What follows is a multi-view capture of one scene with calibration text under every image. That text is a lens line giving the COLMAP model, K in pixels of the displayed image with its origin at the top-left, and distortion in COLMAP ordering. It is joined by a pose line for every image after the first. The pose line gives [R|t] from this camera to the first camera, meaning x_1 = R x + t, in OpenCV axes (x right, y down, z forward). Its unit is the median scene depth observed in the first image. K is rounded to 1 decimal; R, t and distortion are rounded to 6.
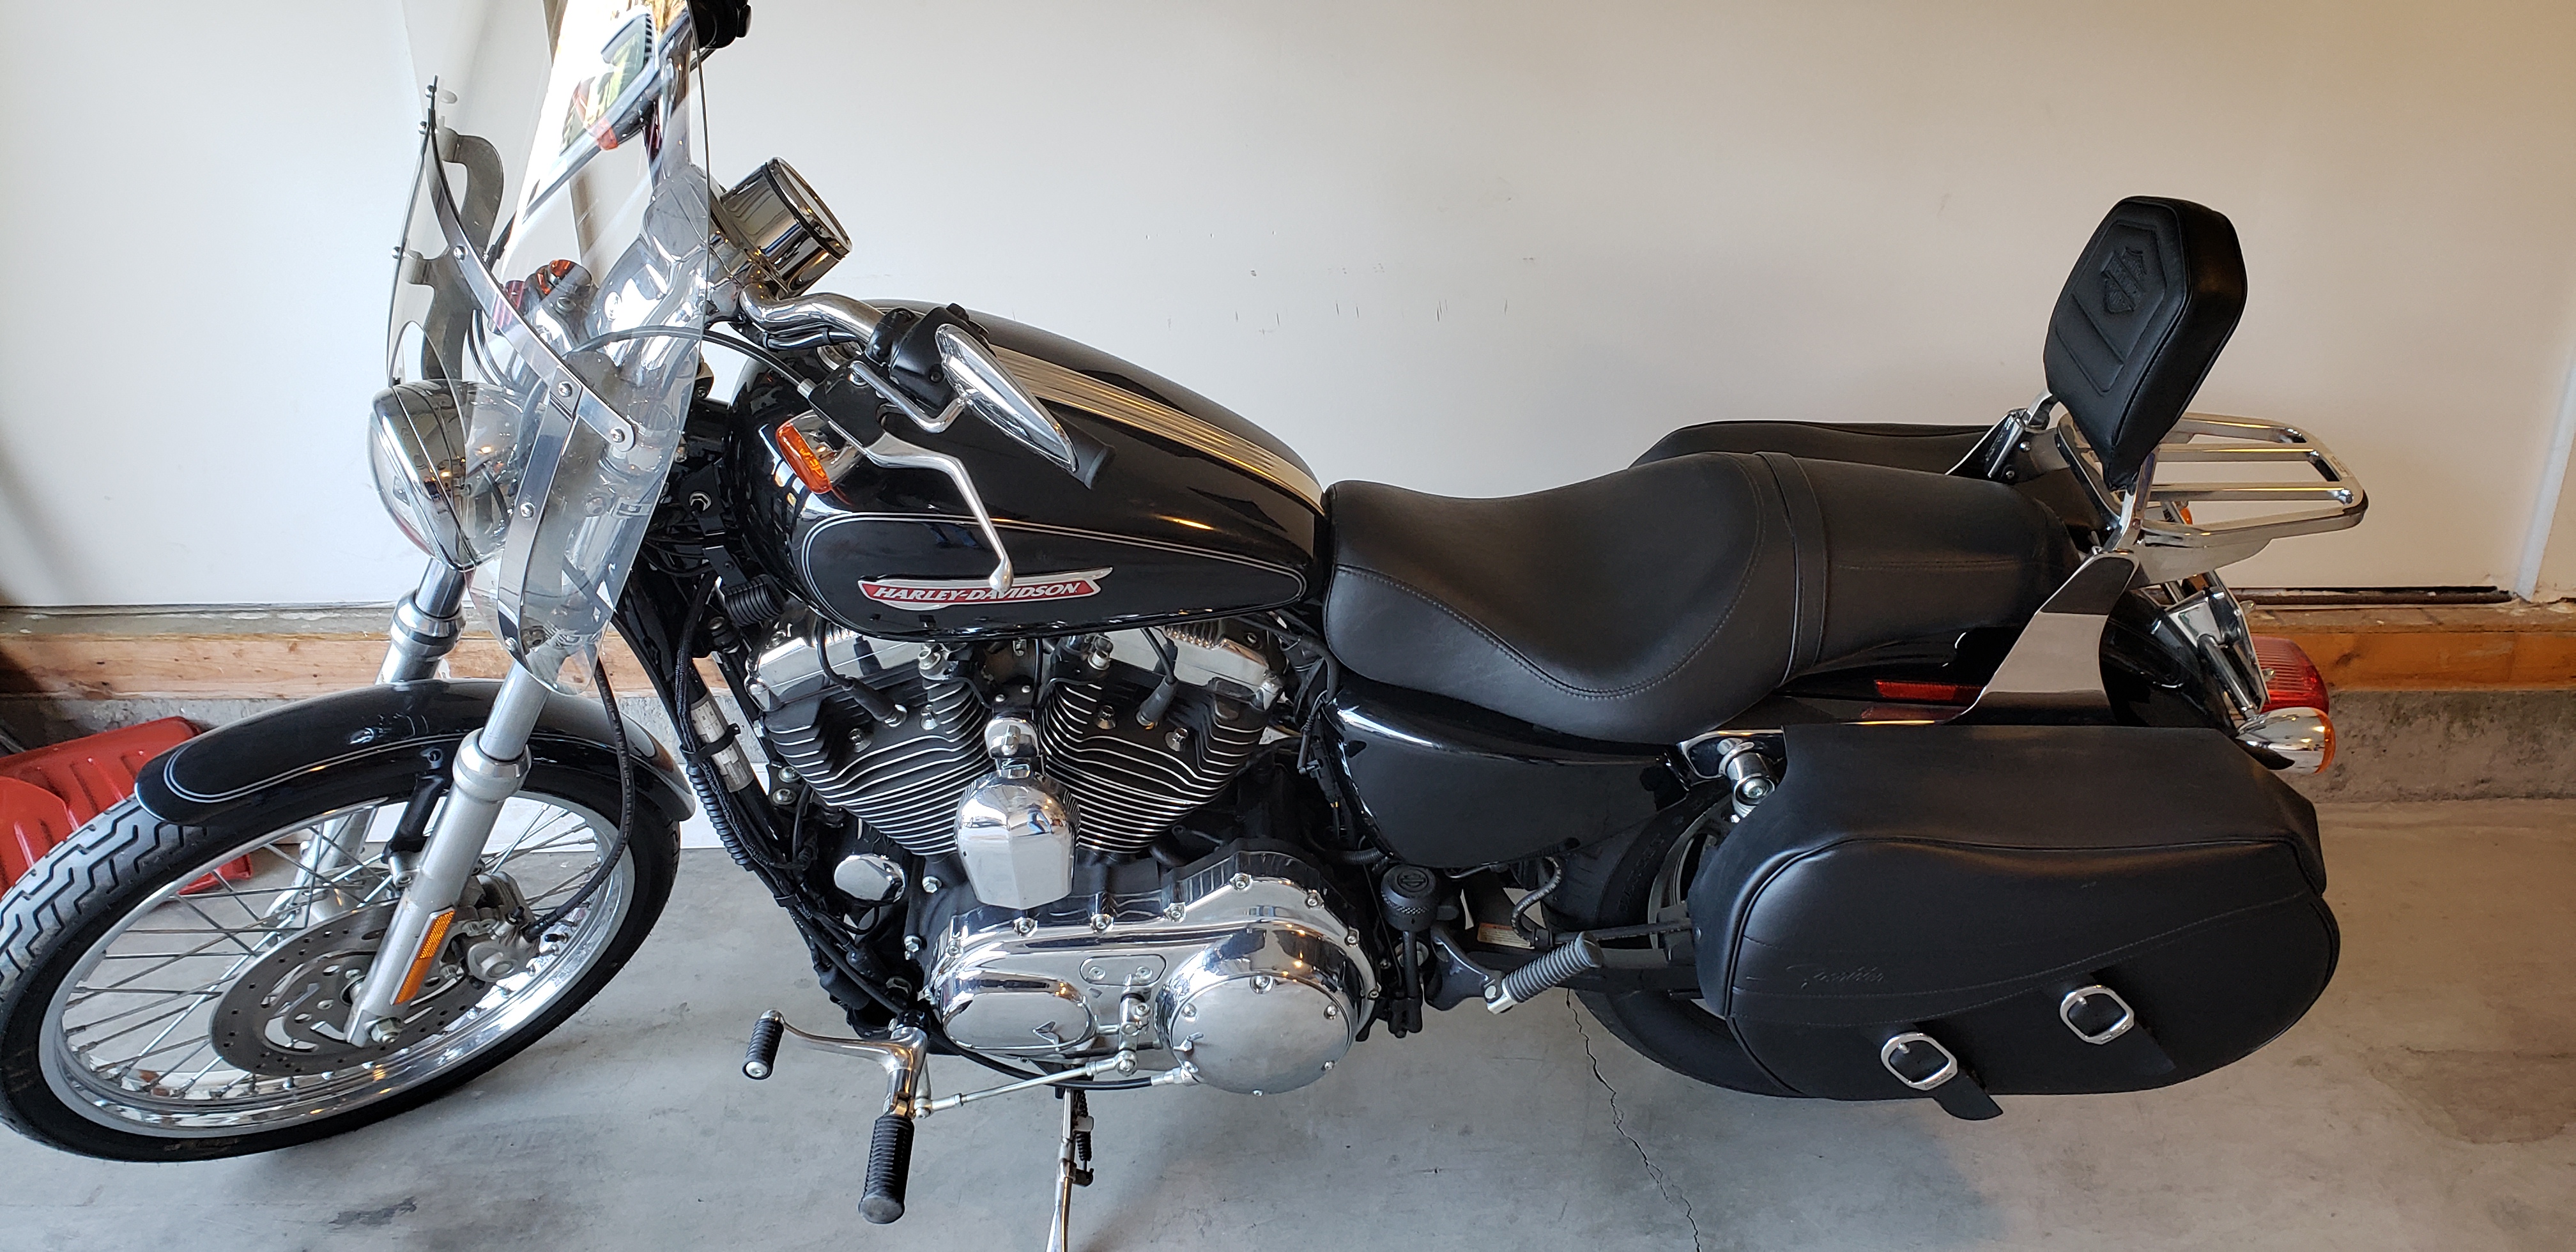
lens RADIAL K [[1902.7, 0, 1288.0], [0, 1902.7, 626.0], [0, 0, 1]] dist [-0.002523, 0.004181]
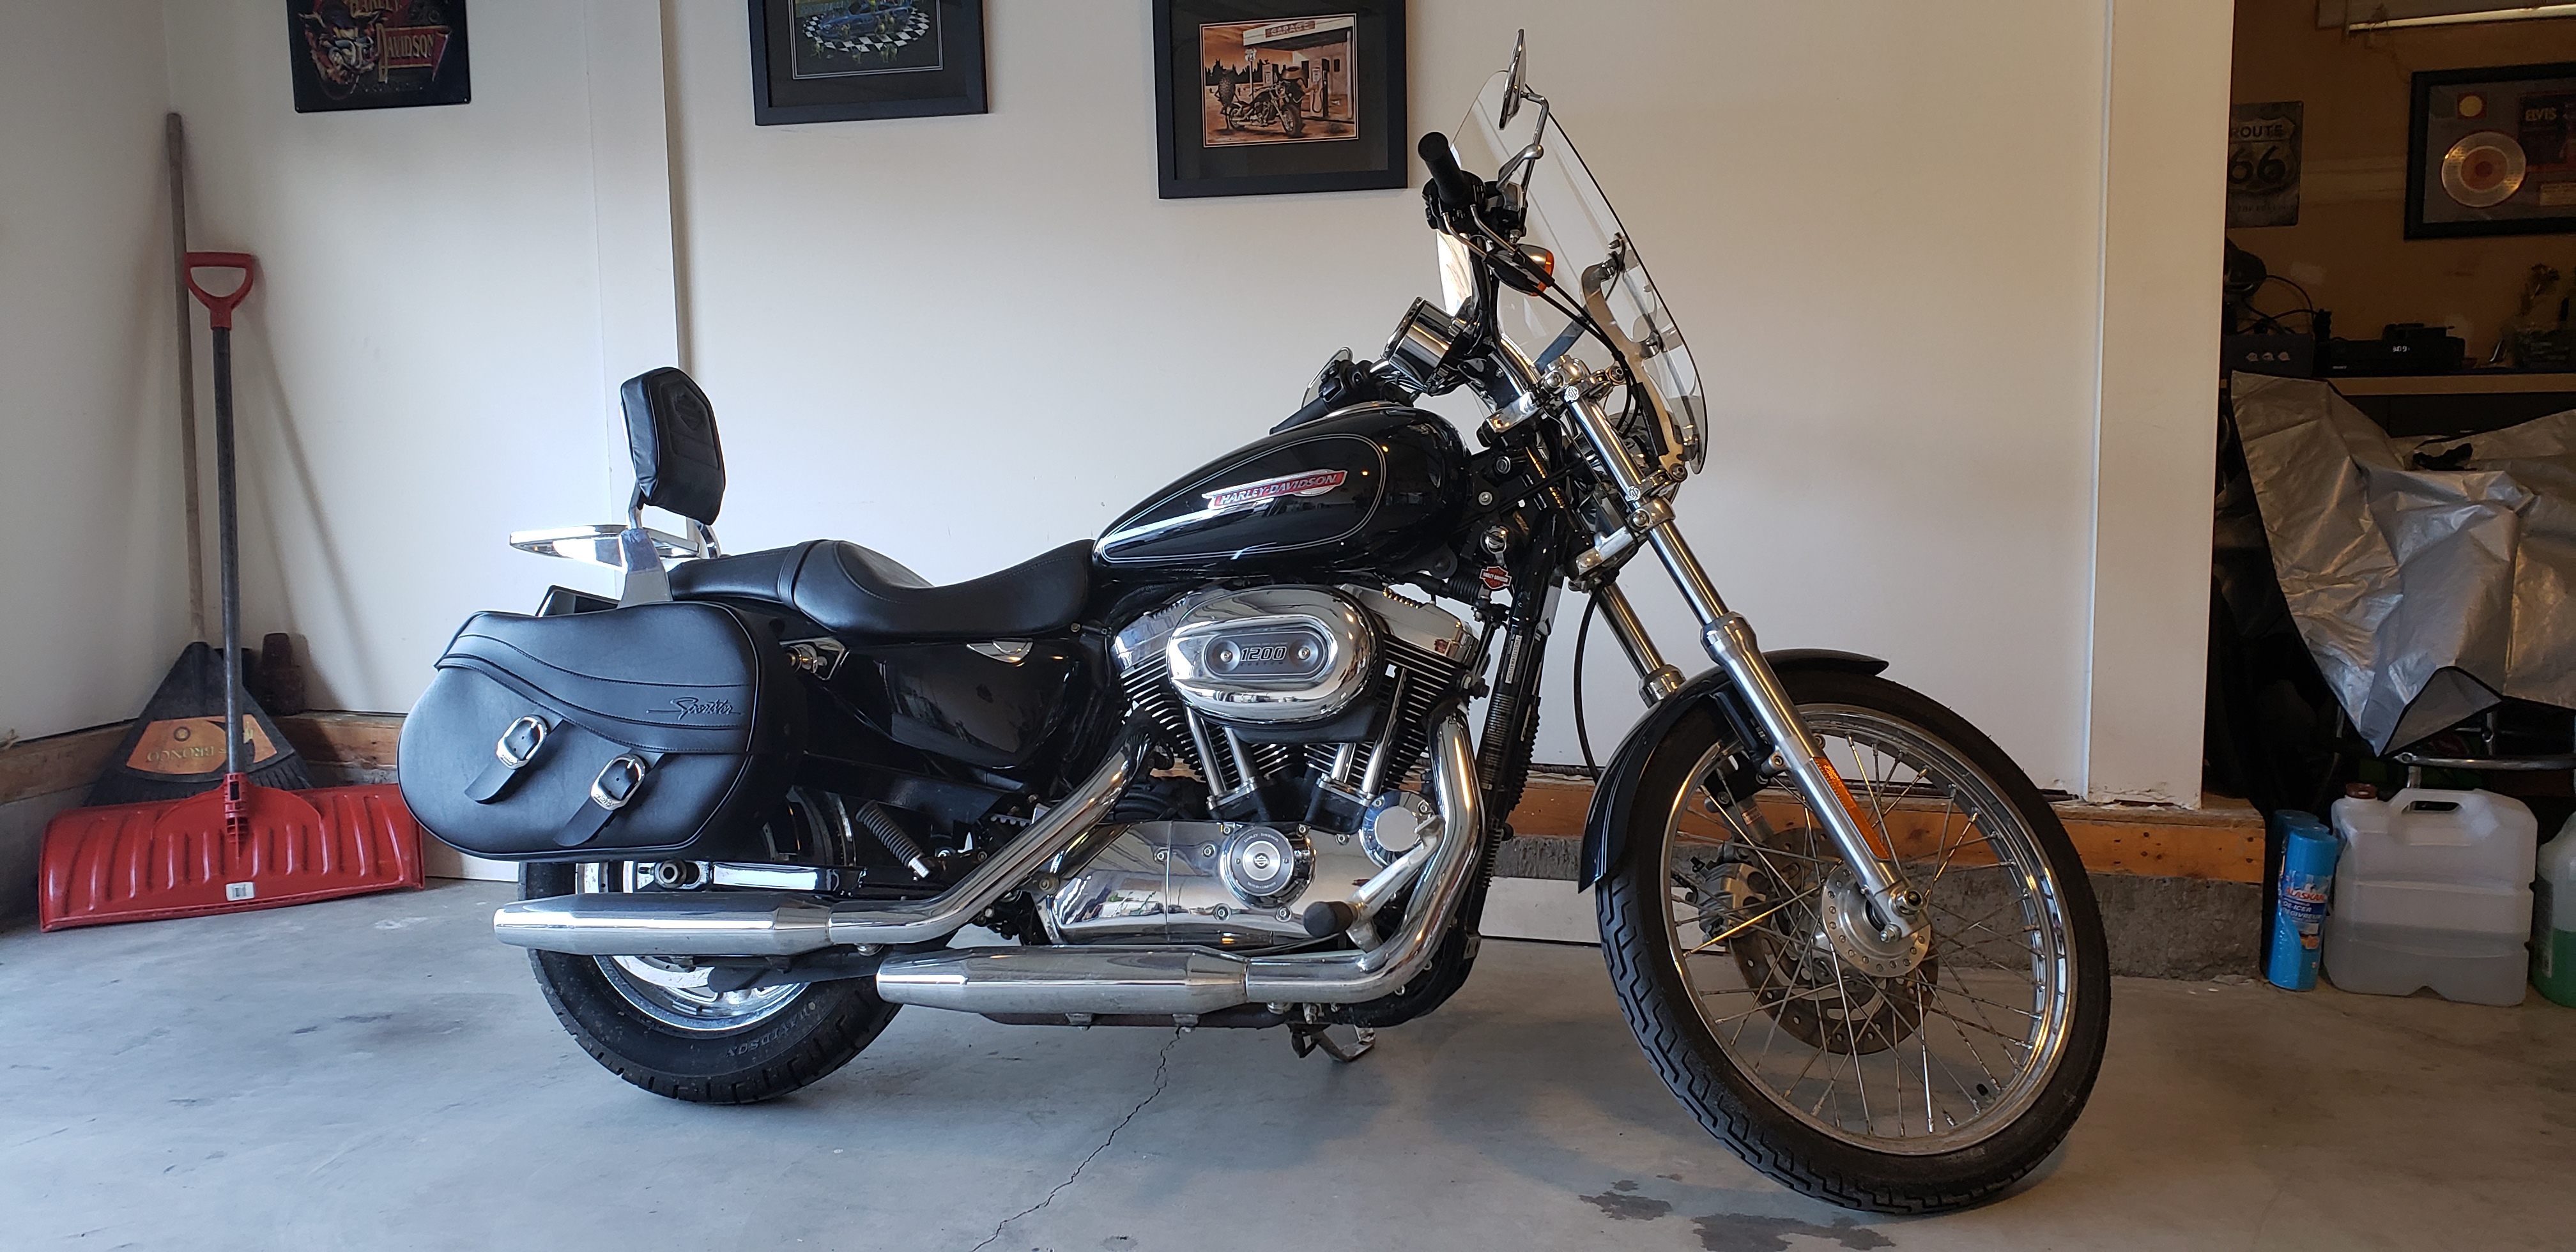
lens RADIAL K [[1894.3, 0, 1344.0], [0, 1894.3, 600.0], [0, 0, 1]] dist [-0.003605, -0.001055]
pose [[0.969293, 0.038650, -0.242854, 0.747377], [-0.103648, 0.959775, -0.260939, 0.349609], [0.223000, 0.278097, 0.934309, -0.400903]]
